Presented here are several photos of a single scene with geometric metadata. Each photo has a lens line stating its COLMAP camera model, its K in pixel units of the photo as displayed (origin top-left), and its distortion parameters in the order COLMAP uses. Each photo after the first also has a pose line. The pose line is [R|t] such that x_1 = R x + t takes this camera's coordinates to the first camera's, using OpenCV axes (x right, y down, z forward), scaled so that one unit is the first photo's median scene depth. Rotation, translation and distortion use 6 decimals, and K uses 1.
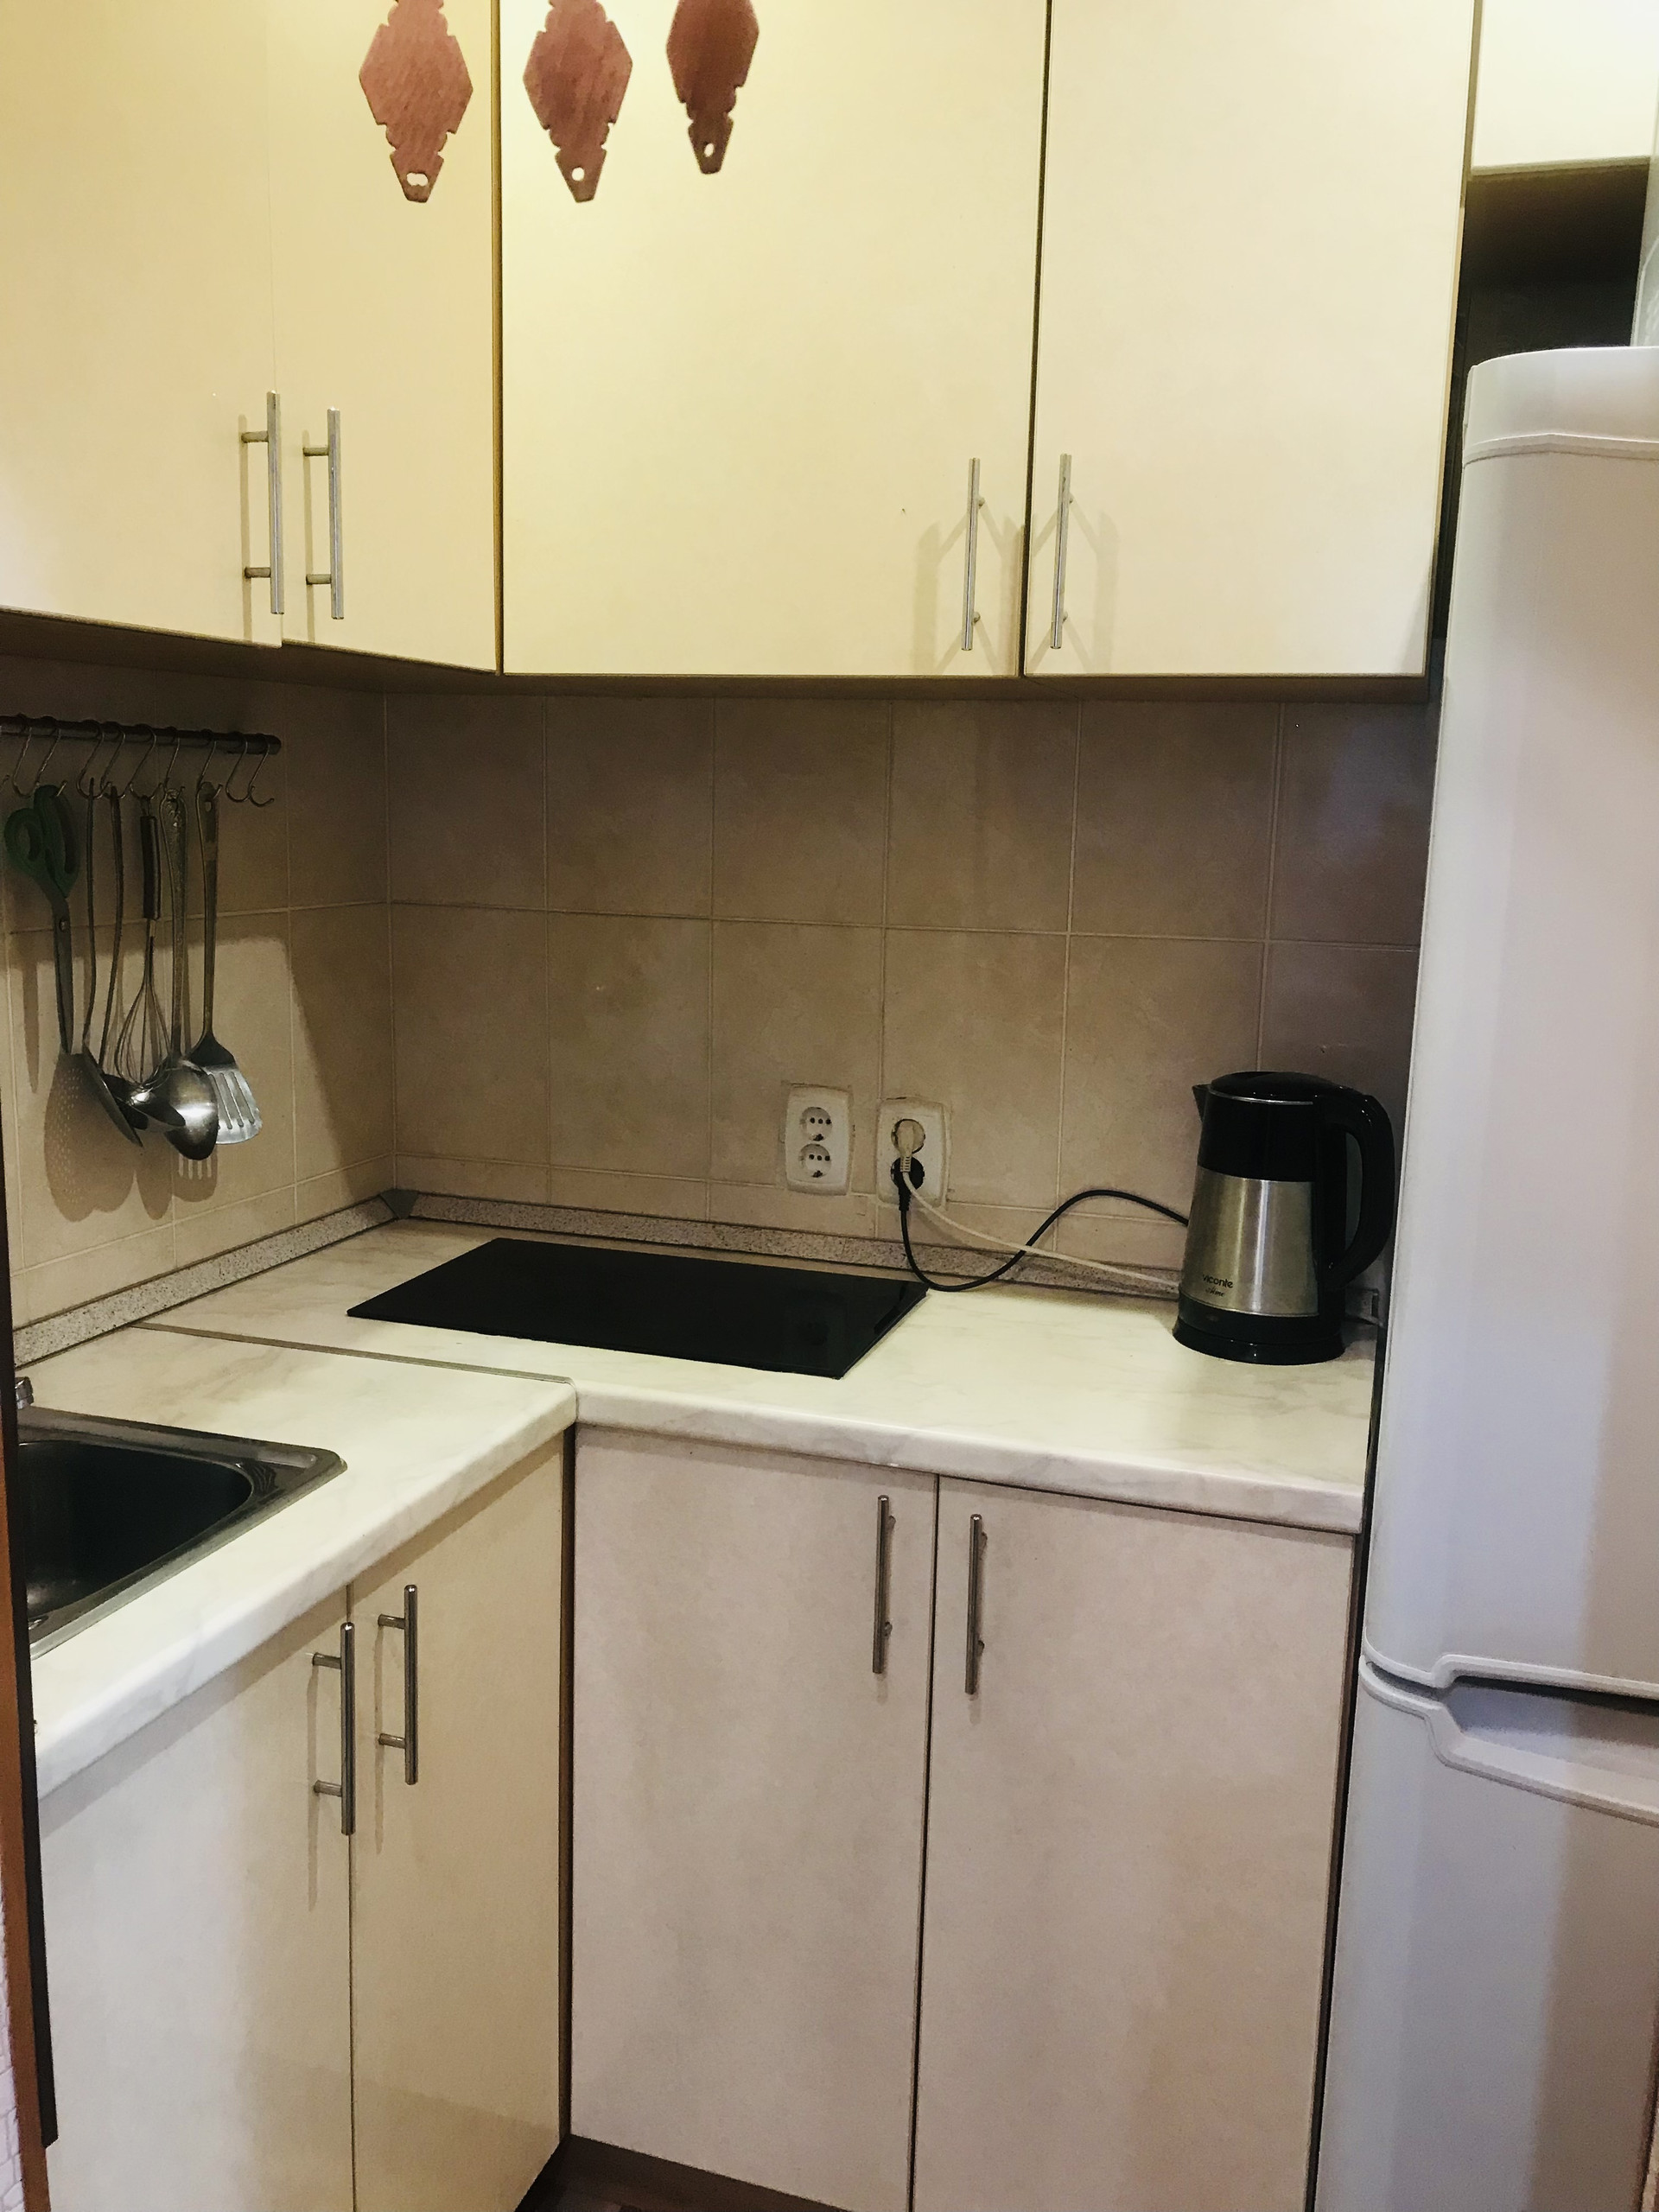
lens RADIAL K [[1809.9, 0, 829.5], [0, 1809.9, 1106.0], [0, 0, 1]] dist [0.002149, 0.008271]
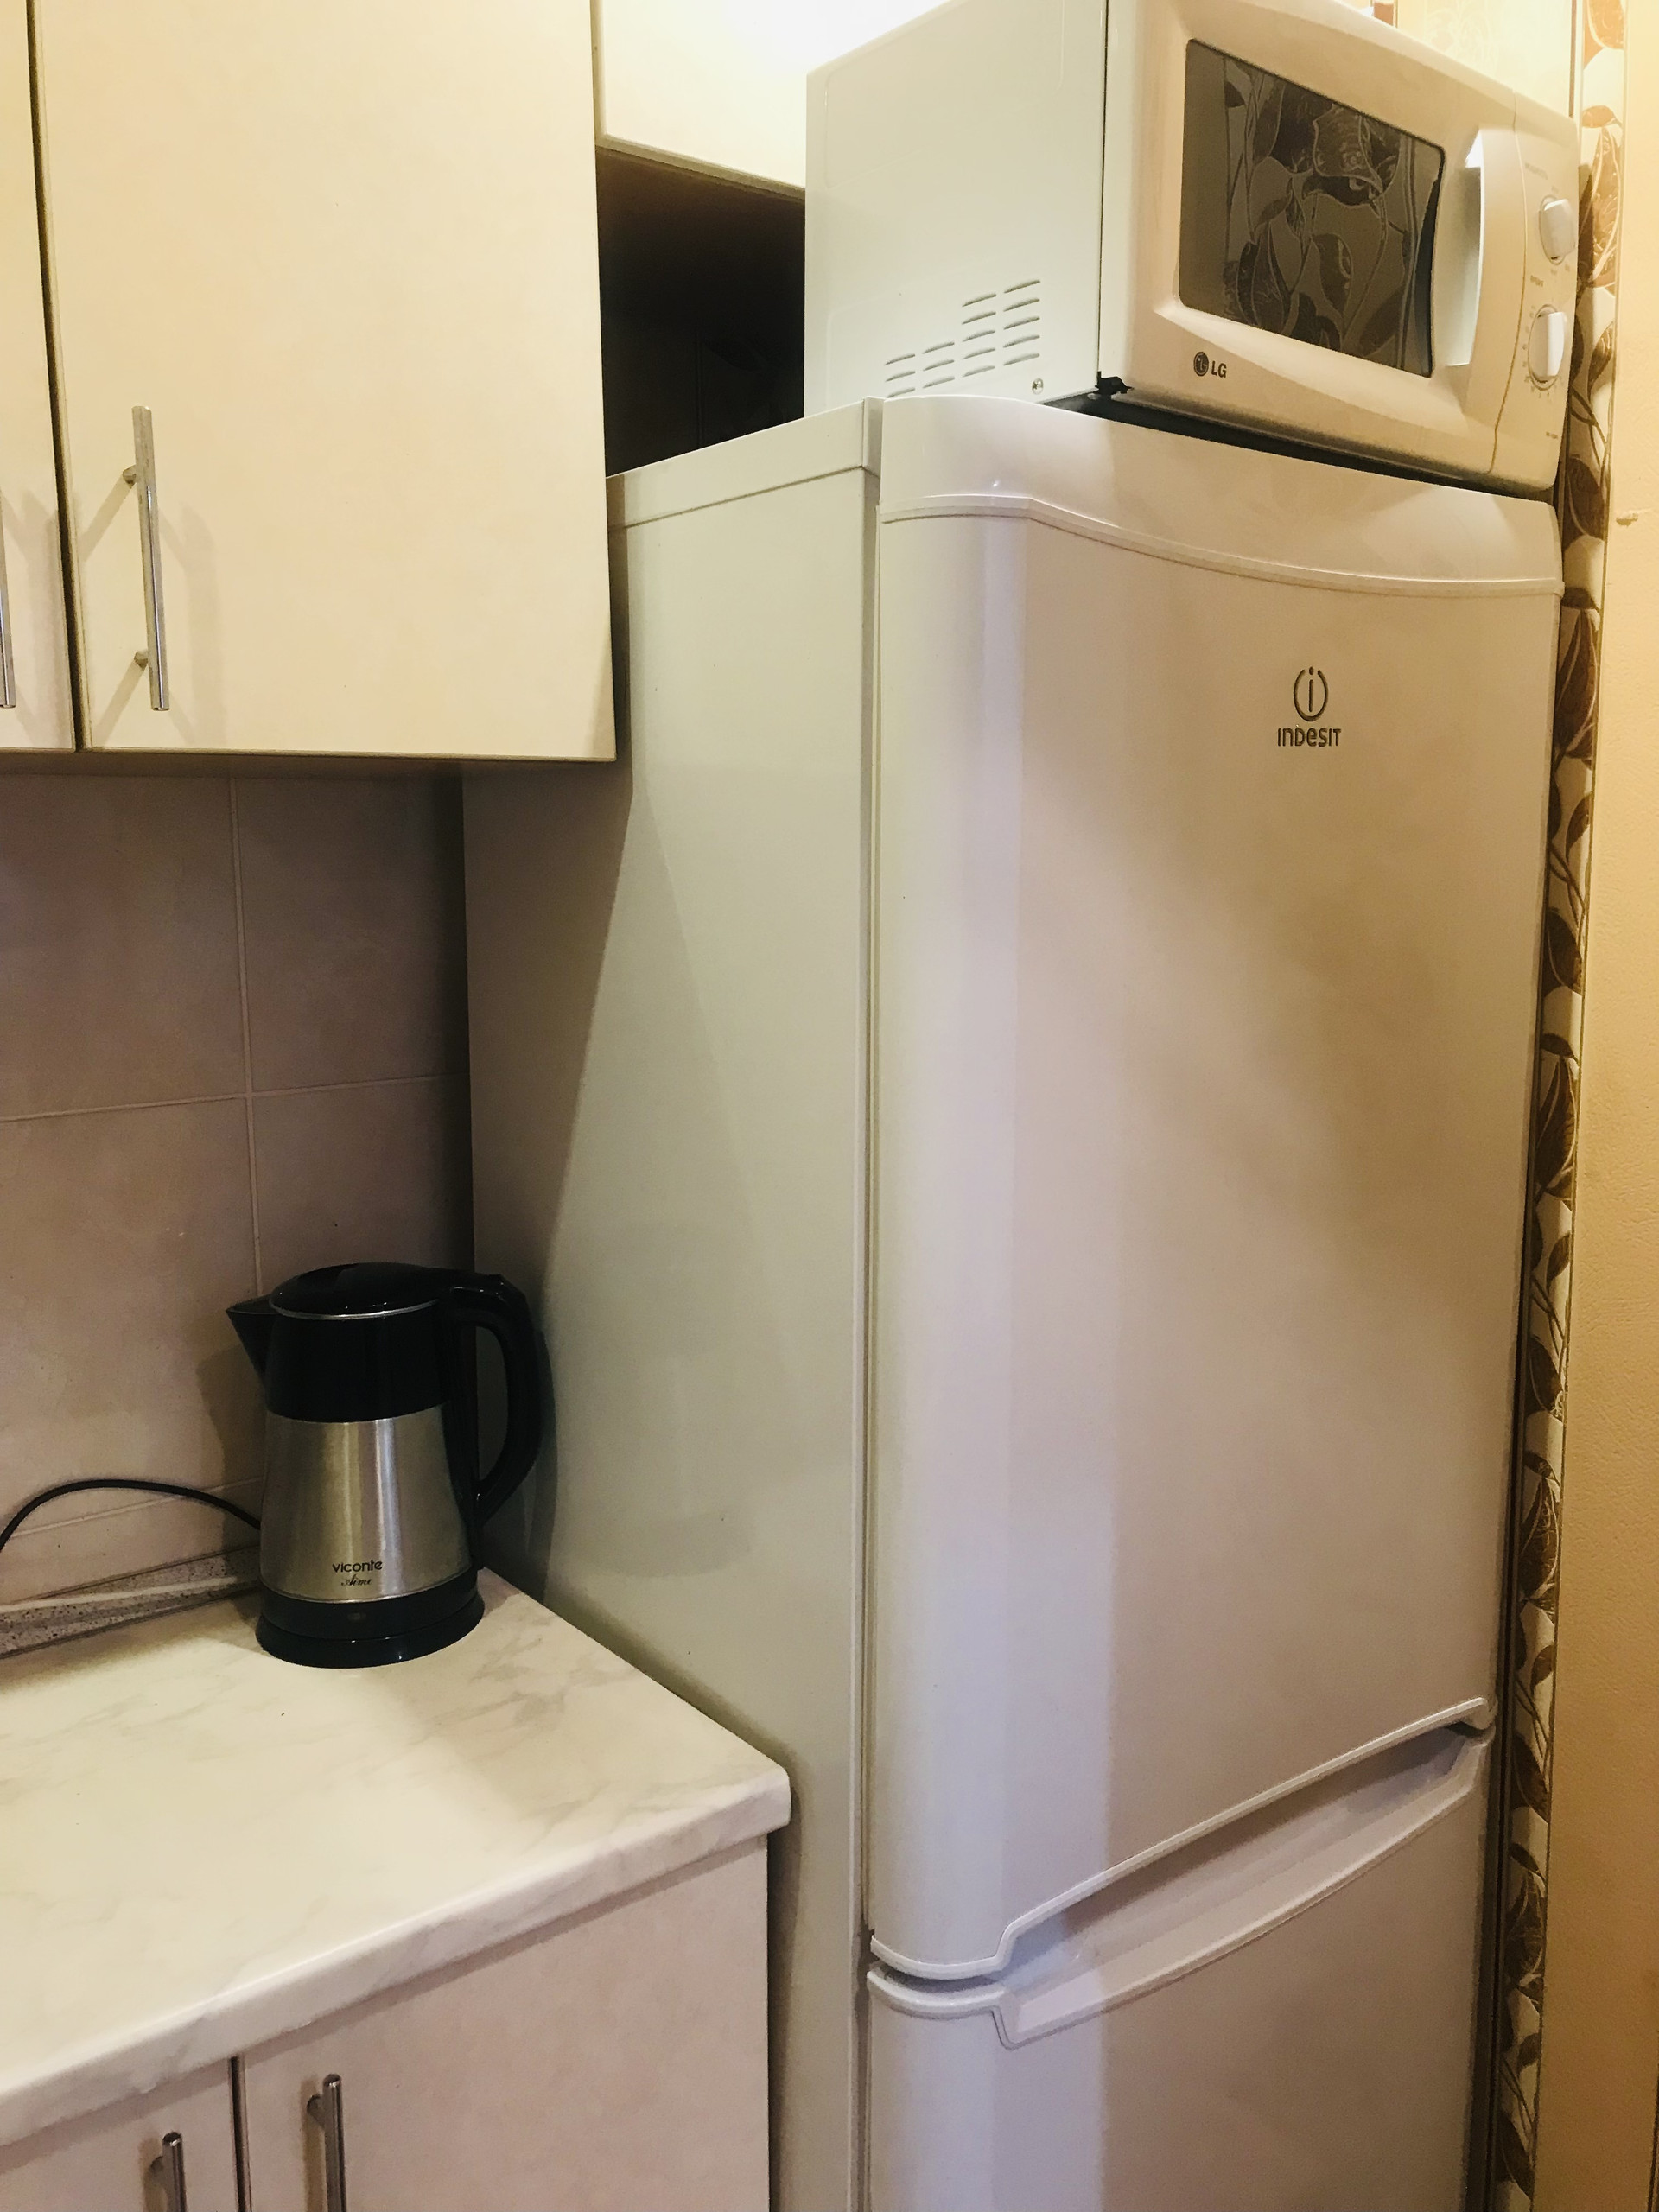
lens RADIAL K [[1809.9, 0, 829.5], [0, 1809.9, 1106.0], [0, 0, 1]] dist [0.002149, 0.008271]
pose [[0.553267, -0.147557, 0.819831, -0.284189], [0.155865, 0.985142, 0.072124, -0.123618], [-0.818292, 0.087879, 0.568046, 0.453539]]
